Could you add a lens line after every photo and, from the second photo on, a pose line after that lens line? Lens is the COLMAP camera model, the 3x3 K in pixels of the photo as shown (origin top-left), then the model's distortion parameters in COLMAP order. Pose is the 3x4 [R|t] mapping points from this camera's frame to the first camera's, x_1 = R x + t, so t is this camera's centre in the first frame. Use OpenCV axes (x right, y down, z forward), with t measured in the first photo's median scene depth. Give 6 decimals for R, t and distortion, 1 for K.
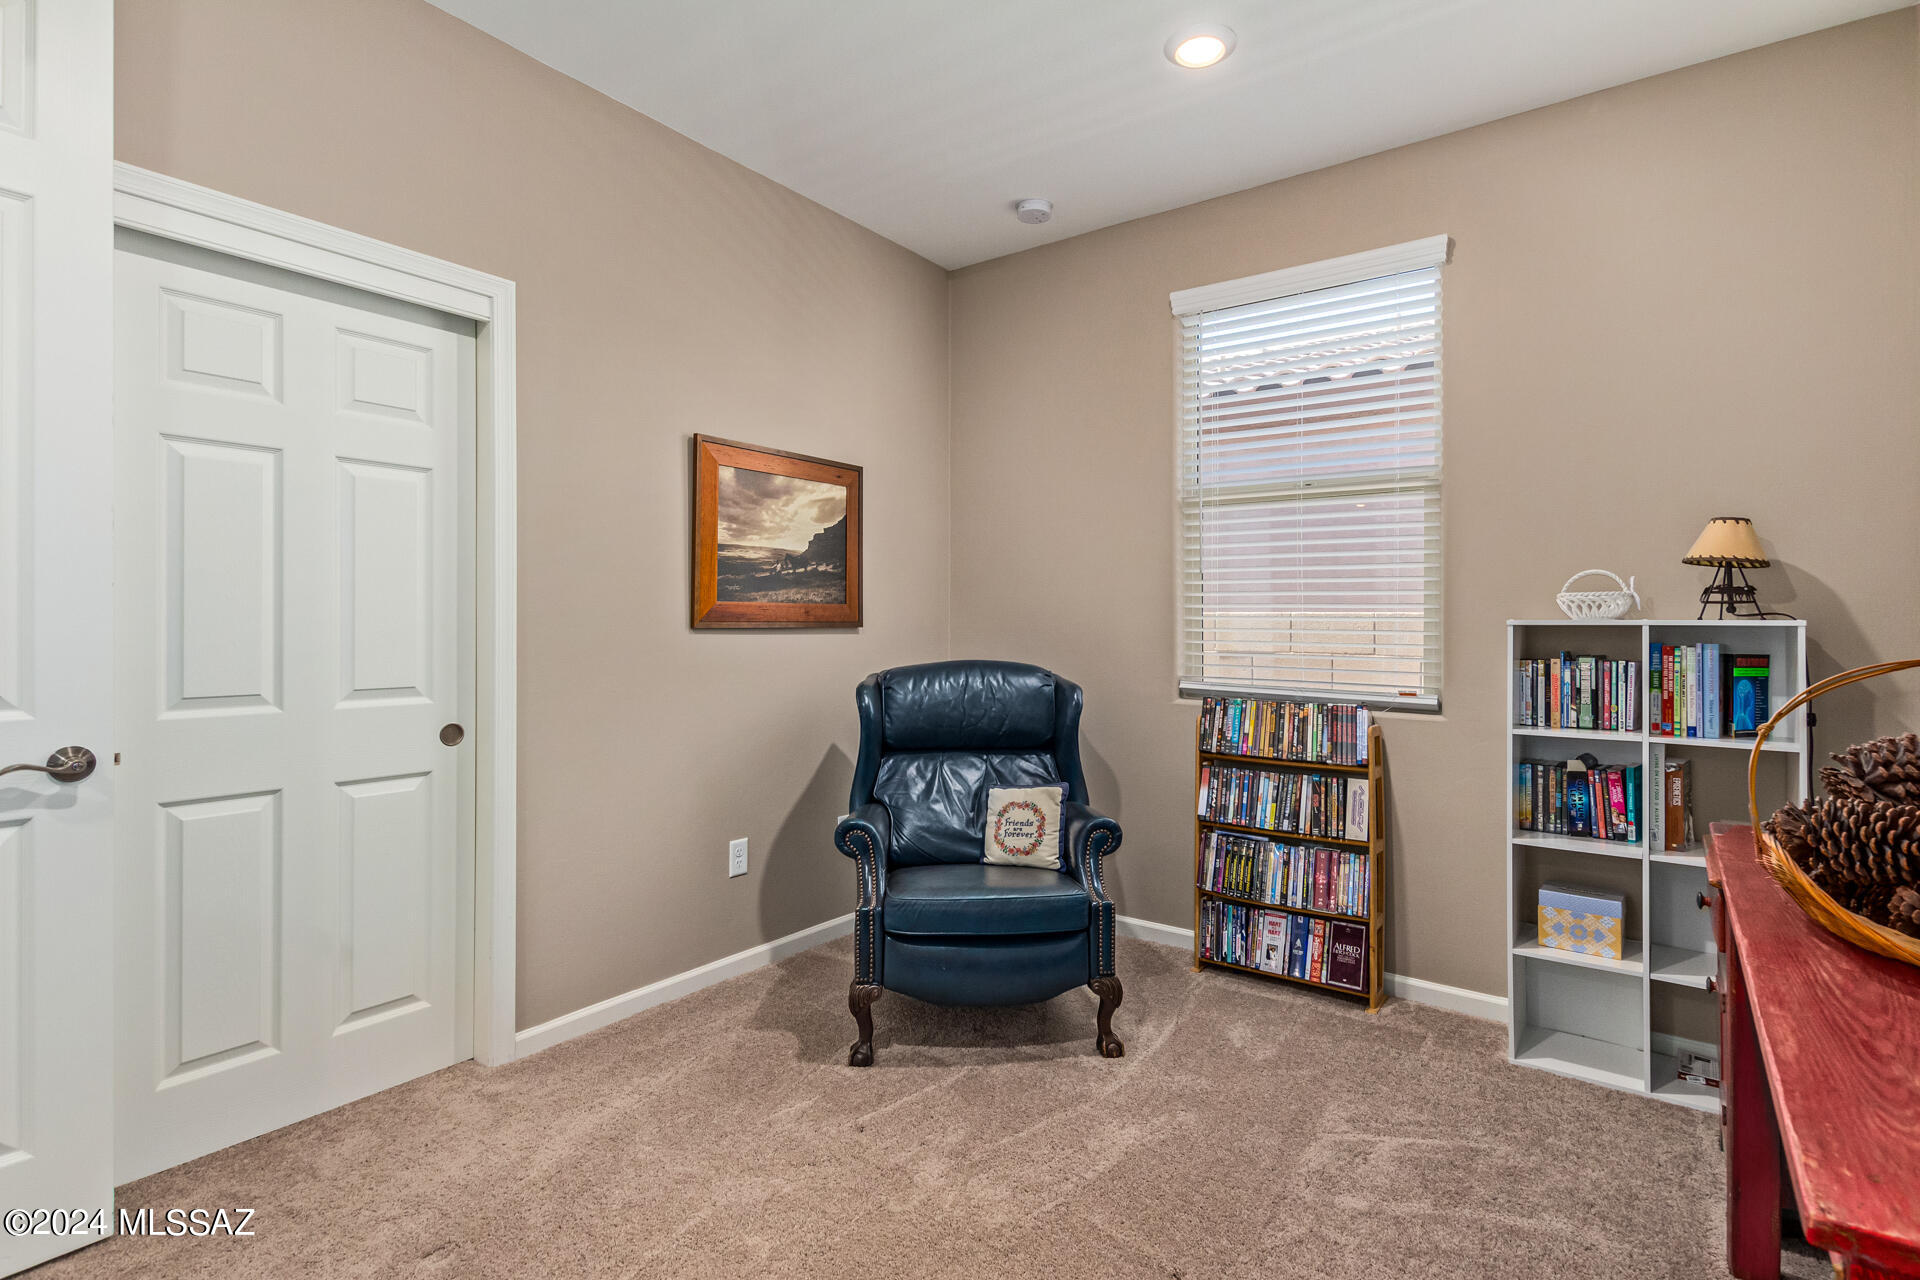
lens RADIAL K [[912.9, 0, 969.7], [0, 912.9, 624.3], [0, 0, 1]] dist [0.003999, 0.000384]
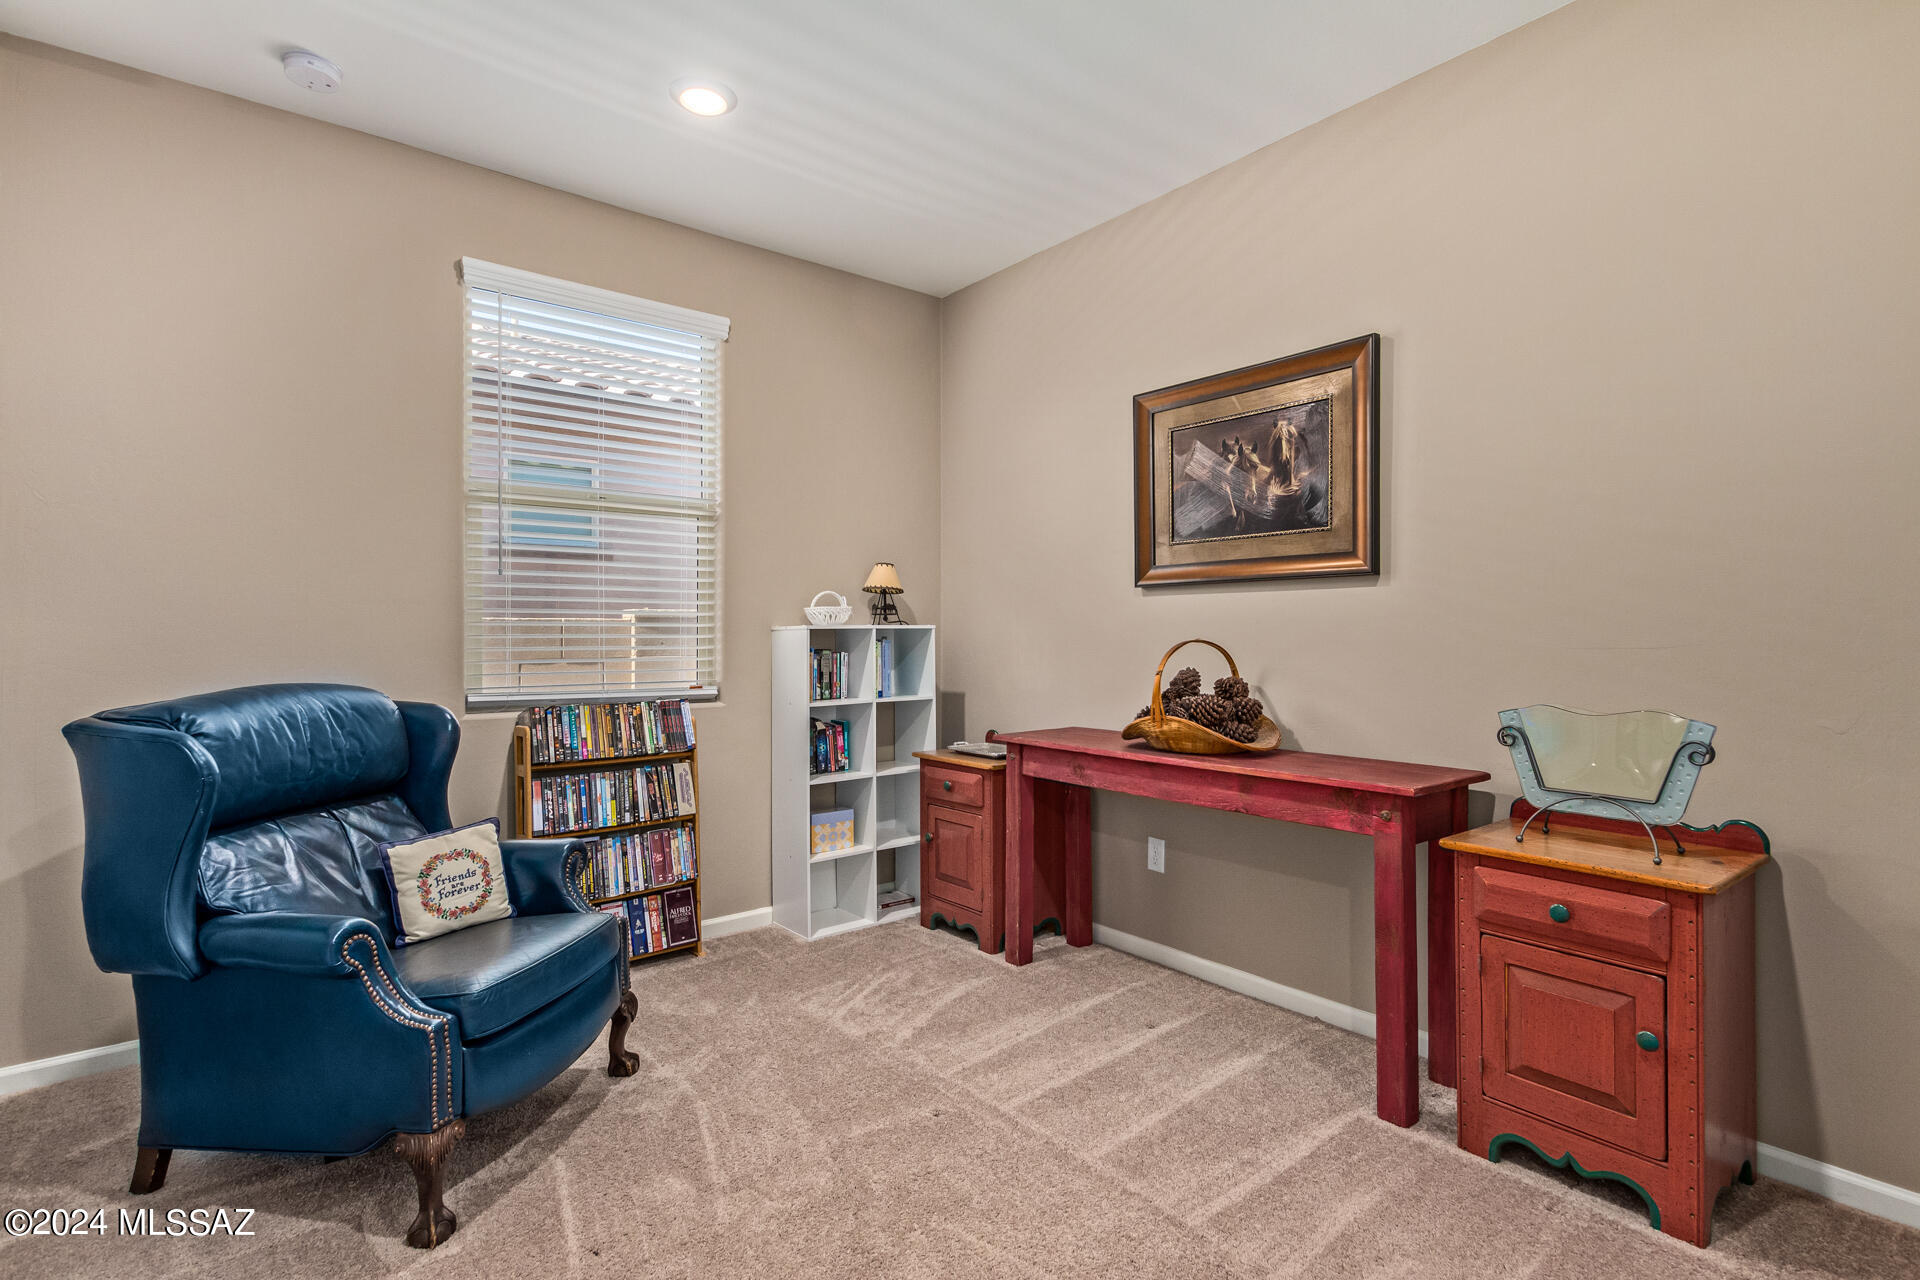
lens RADIAL K [[933.2, 0, 970.1], [0, 933.2, 635.4], [0, 0, 1]] dist [0.004234, 0.000338]
pose [[0.249424, -0.011906, 0.968321, -0.622544], [0.005433, 0.999926, 0.010895, -0.003233], [-0.968379, 0.002544, 0.249470, 0.346545]]
